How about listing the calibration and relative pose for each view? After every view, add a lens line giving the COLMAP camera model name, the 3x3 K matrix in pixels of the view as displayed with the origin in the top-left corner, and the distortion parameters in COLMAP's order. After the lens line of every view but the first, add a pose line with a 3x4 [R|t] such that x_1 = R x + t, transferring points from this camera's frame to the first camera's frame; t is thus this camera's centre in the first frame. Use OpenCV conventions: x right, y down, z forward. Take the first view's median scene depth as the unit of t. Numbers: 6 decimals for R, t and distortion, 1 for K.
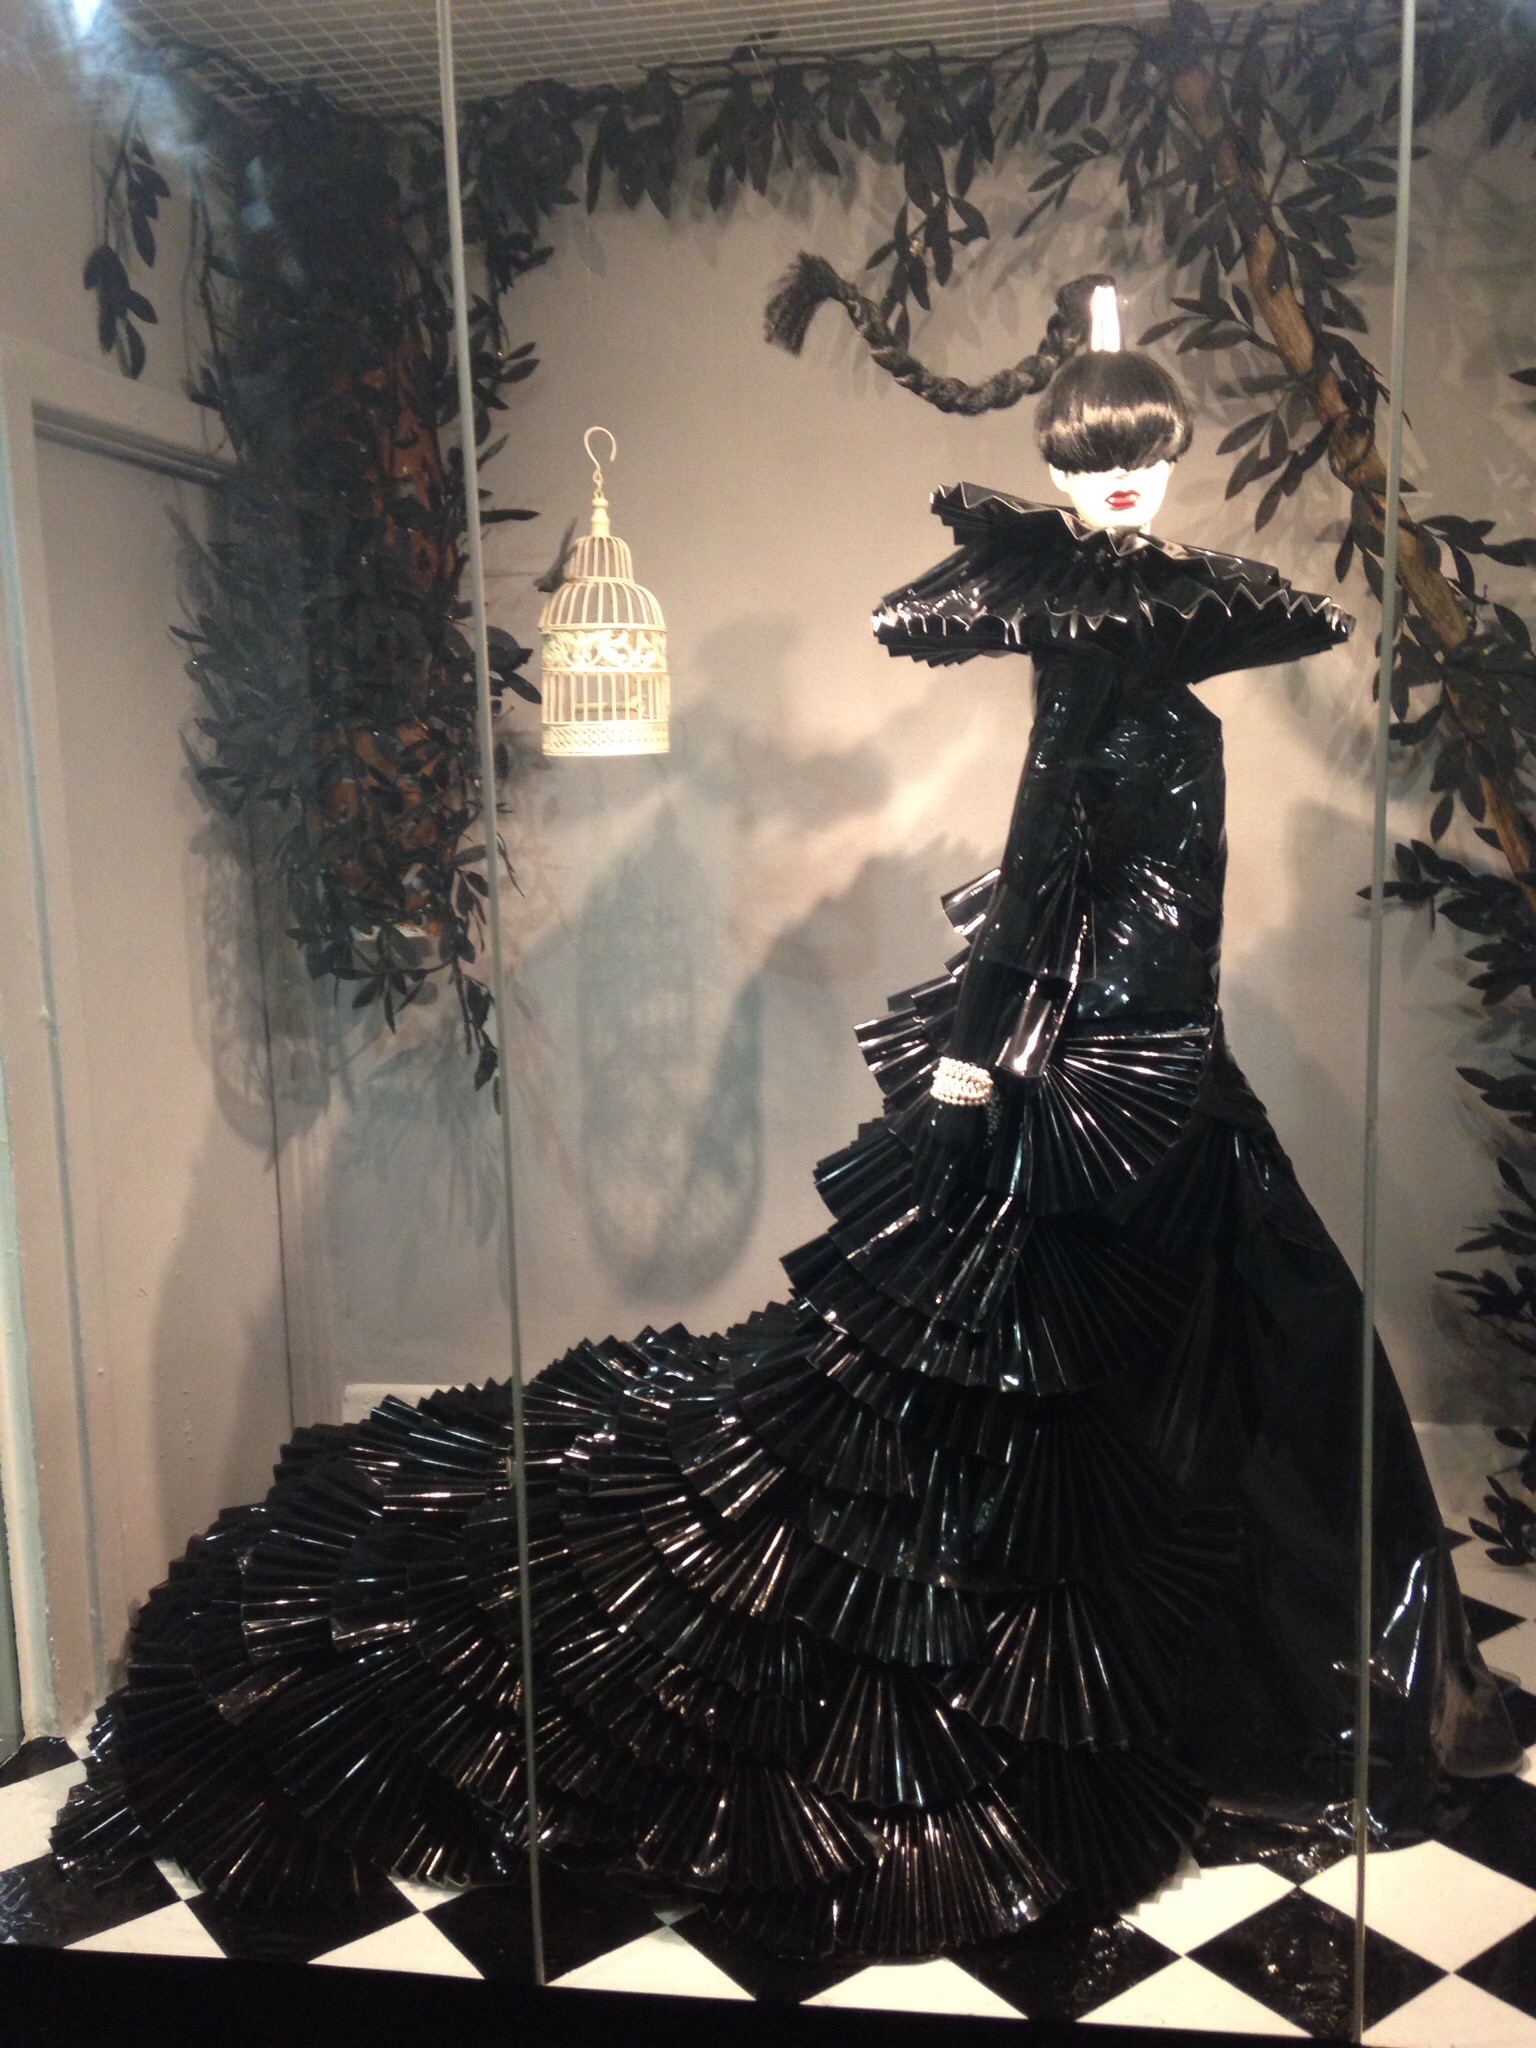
lens RADIAL K [[1872.9, 0, 772.8], [0, 1872.9, 1017.2], [0, 0, 1]] dist [0.115699, 0.000000]
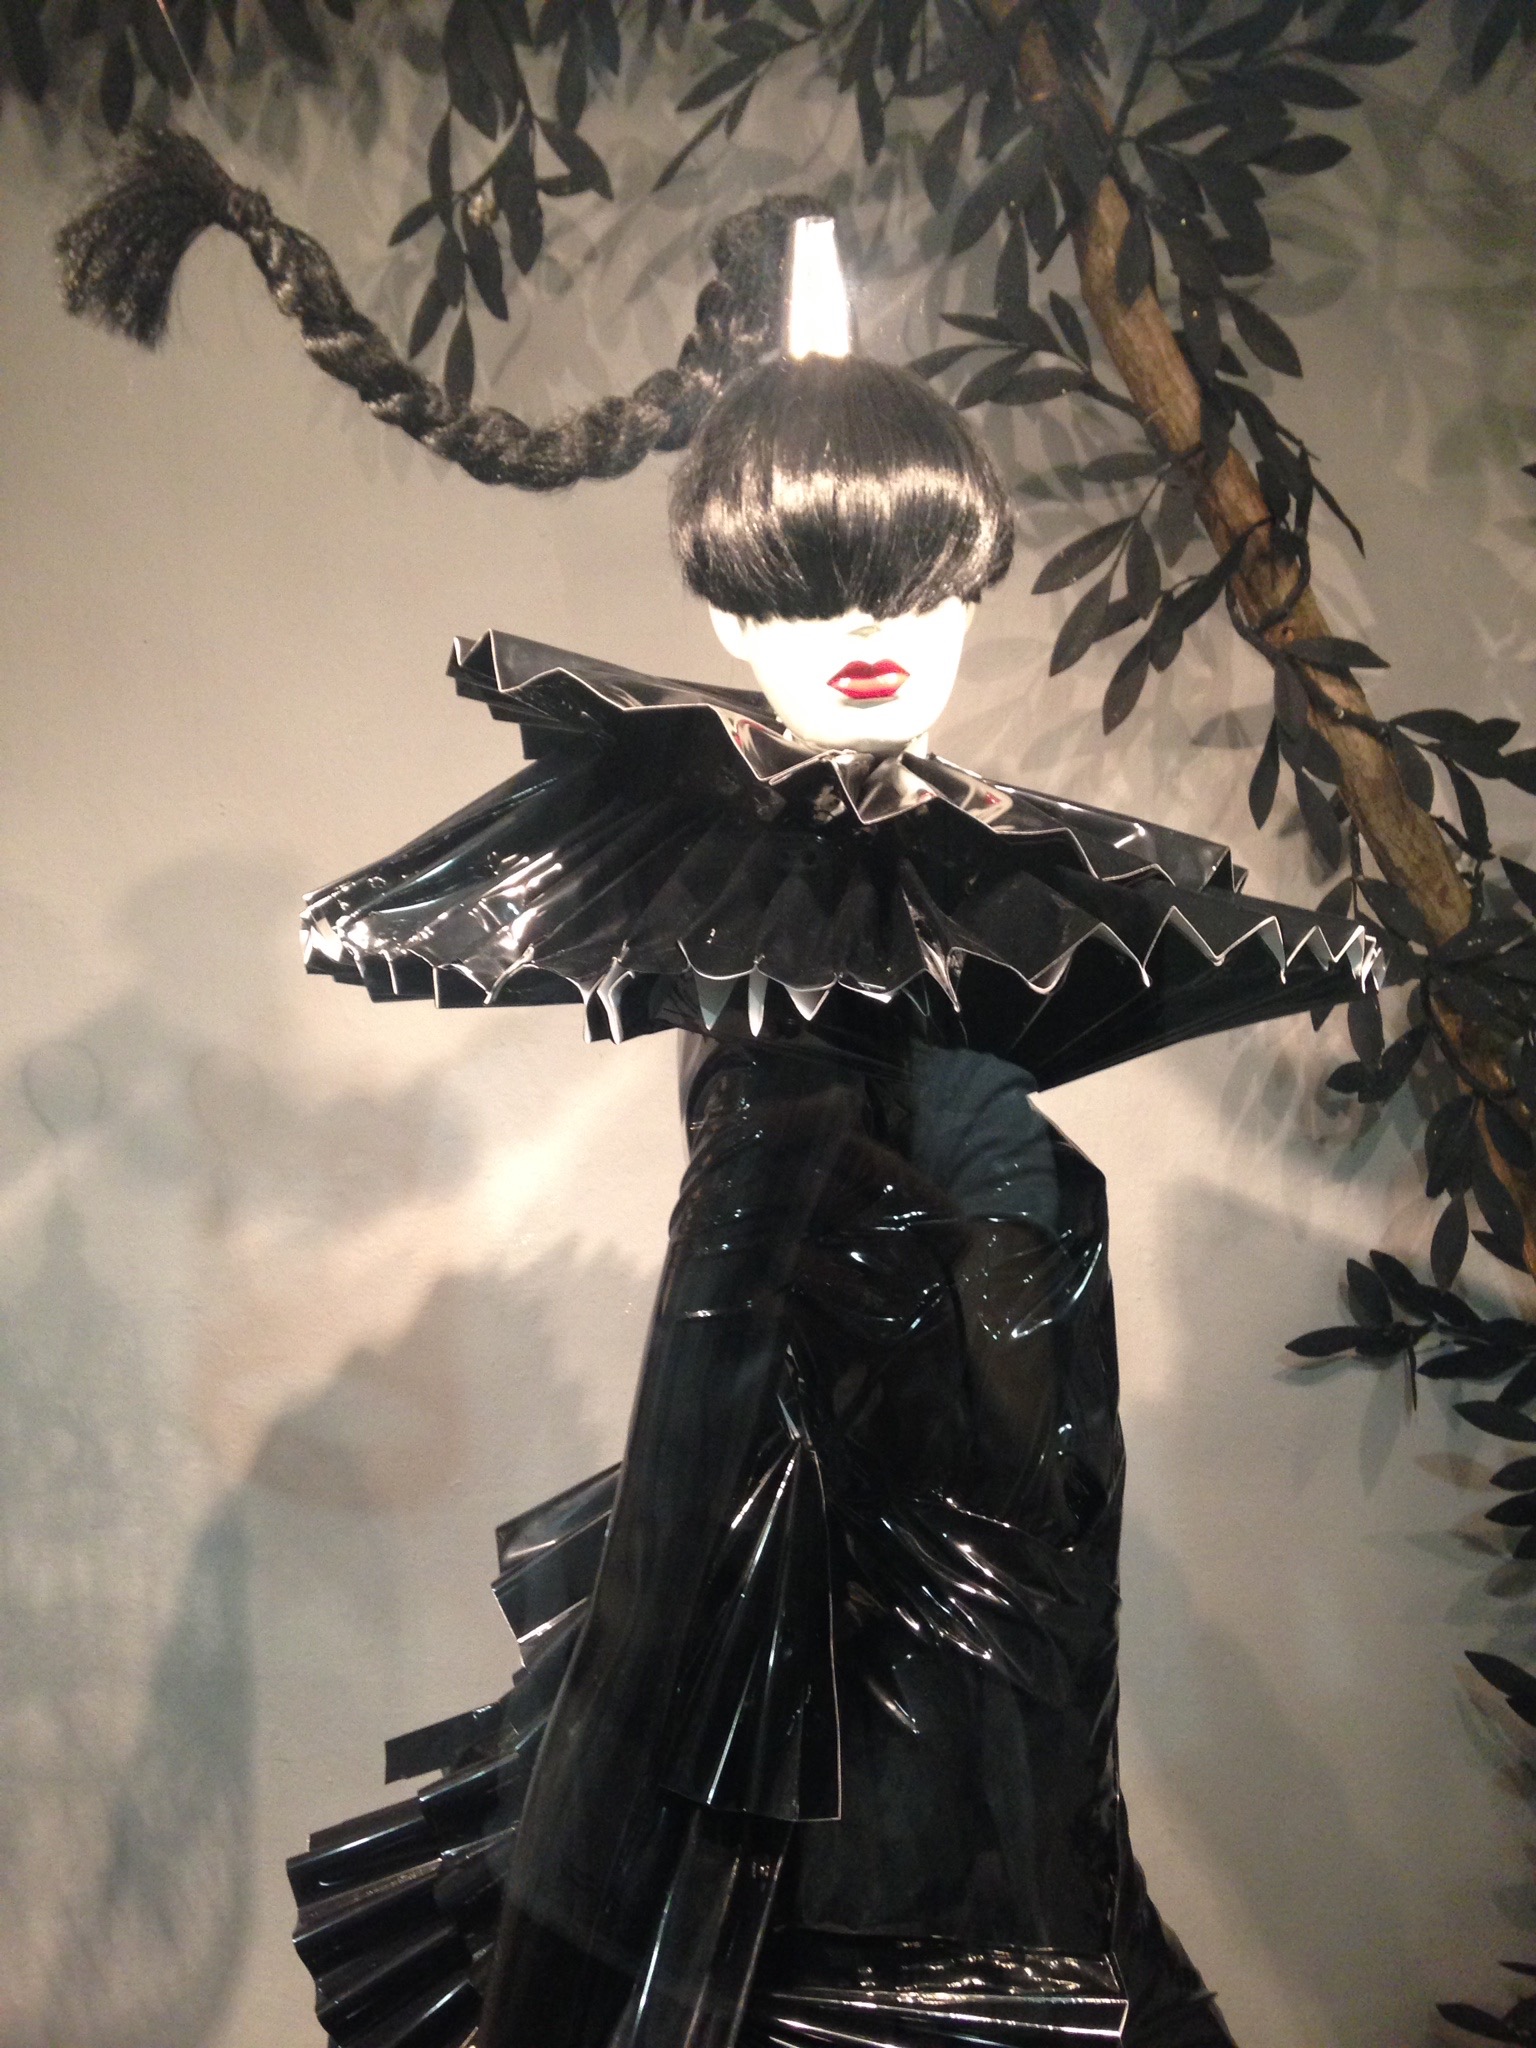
lens RADIAL K [[1872.9, 0, 752.6], [0, 1872.9, 1017.7], [0, 0, 1]] dist [0.115699, 0.000000]
pose [[0.992745, -0.009745, 0.119841, 0.088829], [0.018173, 0.997420, -0.069441, -0.139947], [-0.118855, 0.071115, 0.990362, 0.488480]]
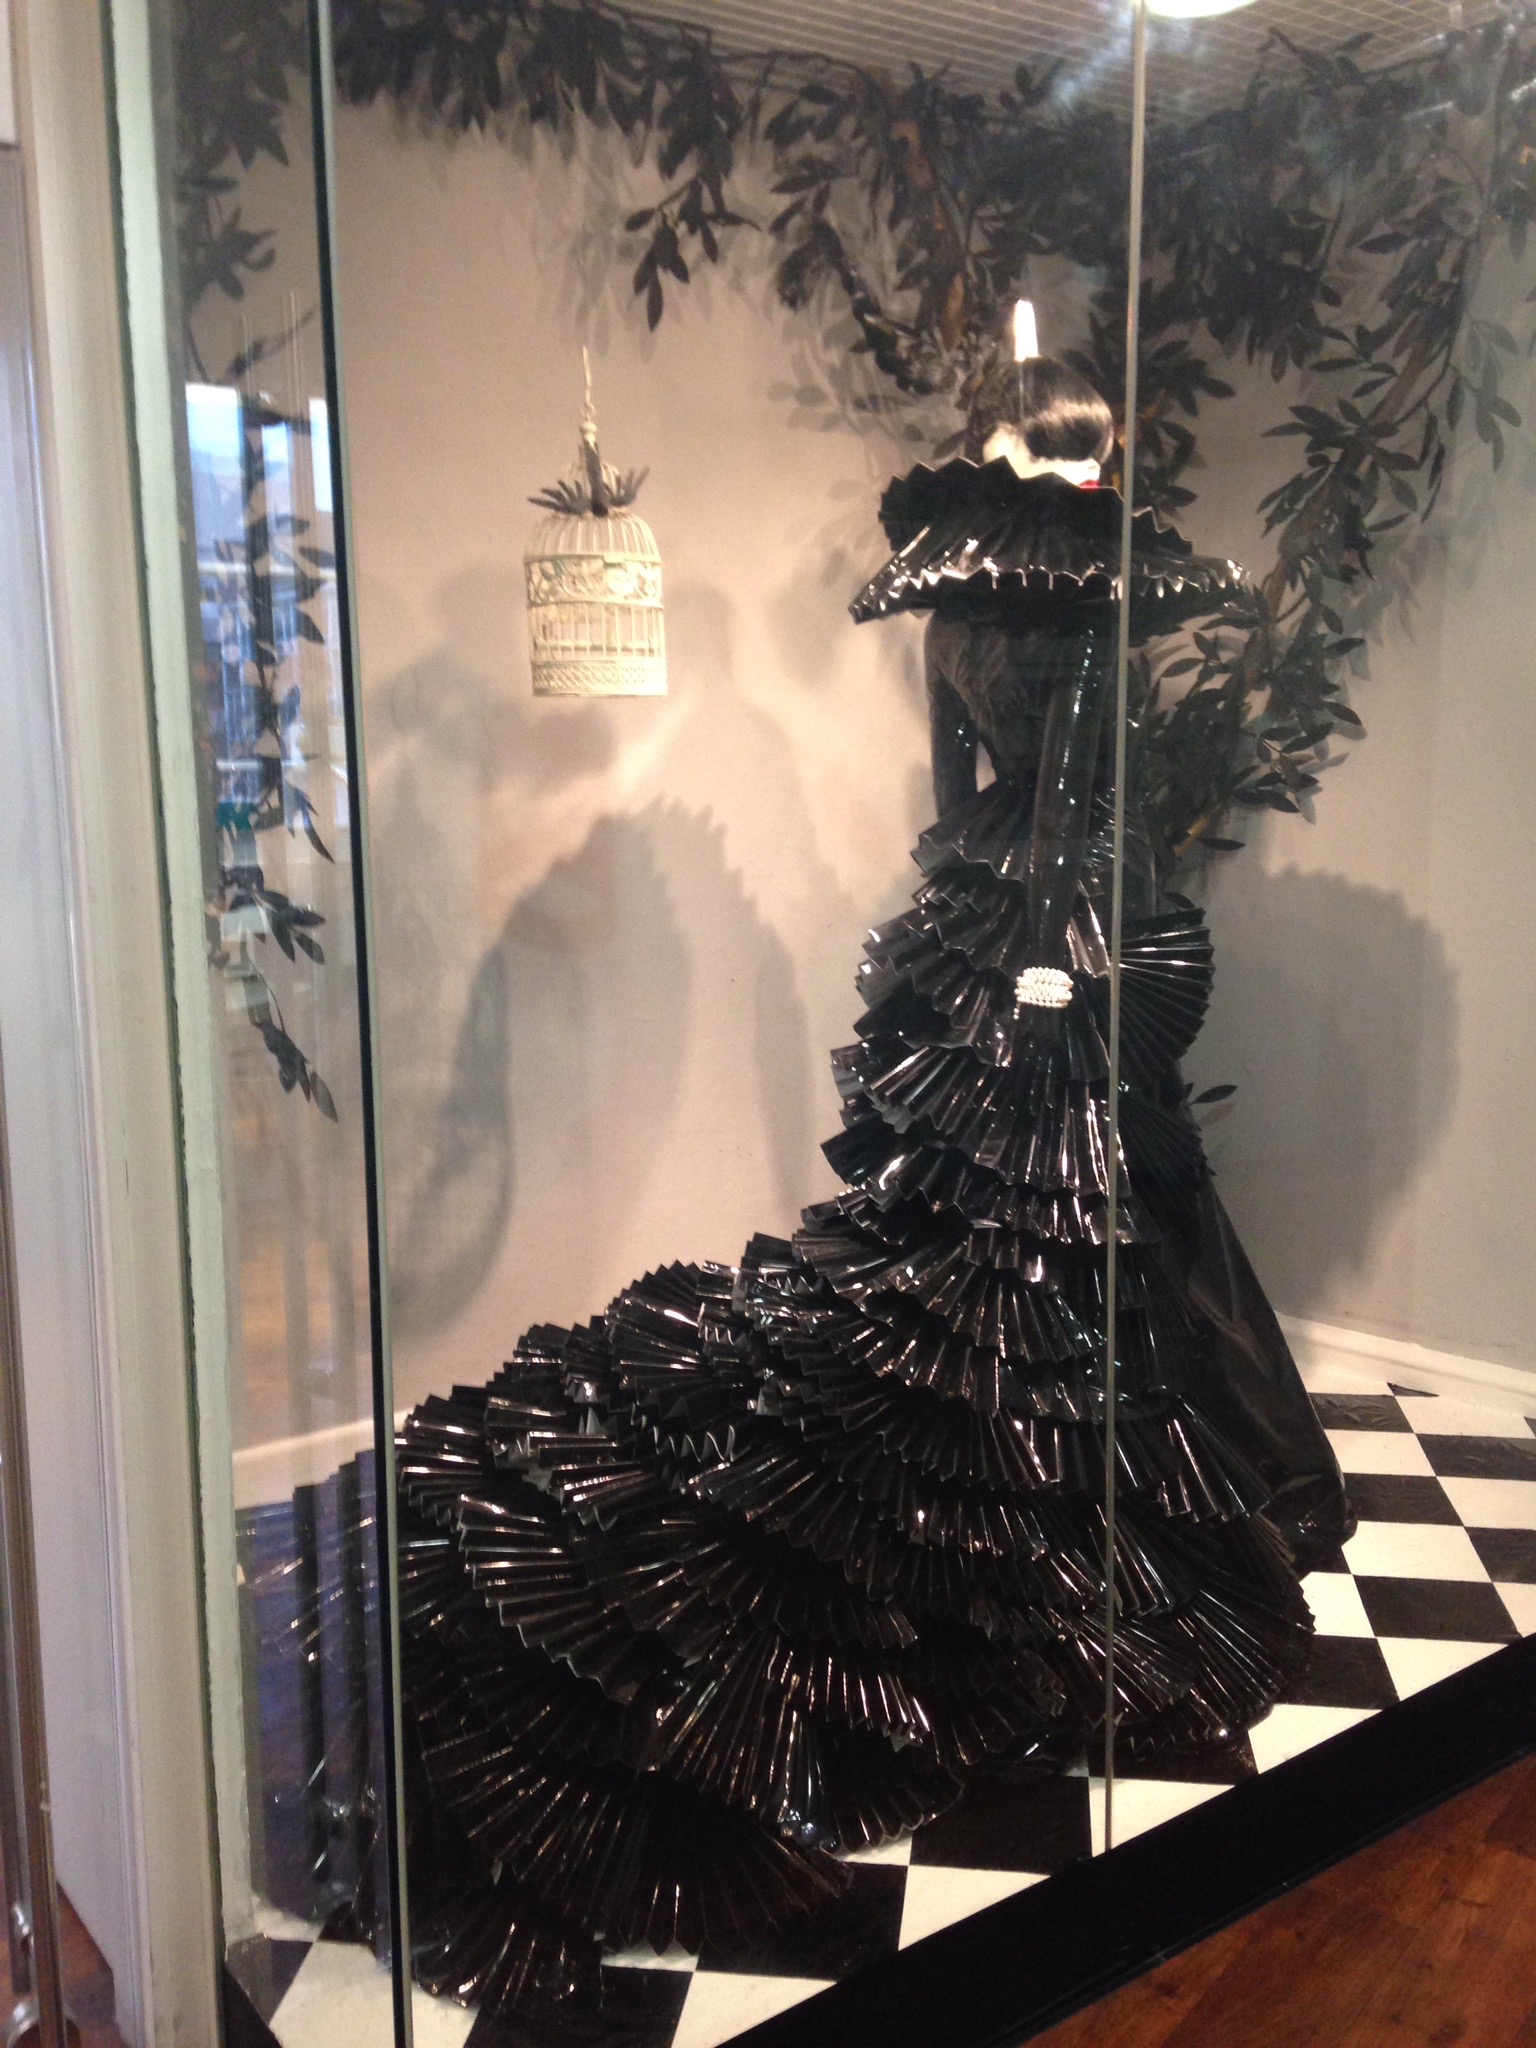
lens RADIAL K [[1872.9, 0, 762.9], [0, 1872.9, 1013.8], [0, 0, 1]] dist [0.115699, 0.000000]
pose [[0.709087, -0.086535, 0.699791, -0.686265], [0.099816, 0.994766, 0.021869, 0.006603], [-0.698021, 0.054344, 0.714013, 0.265274]]
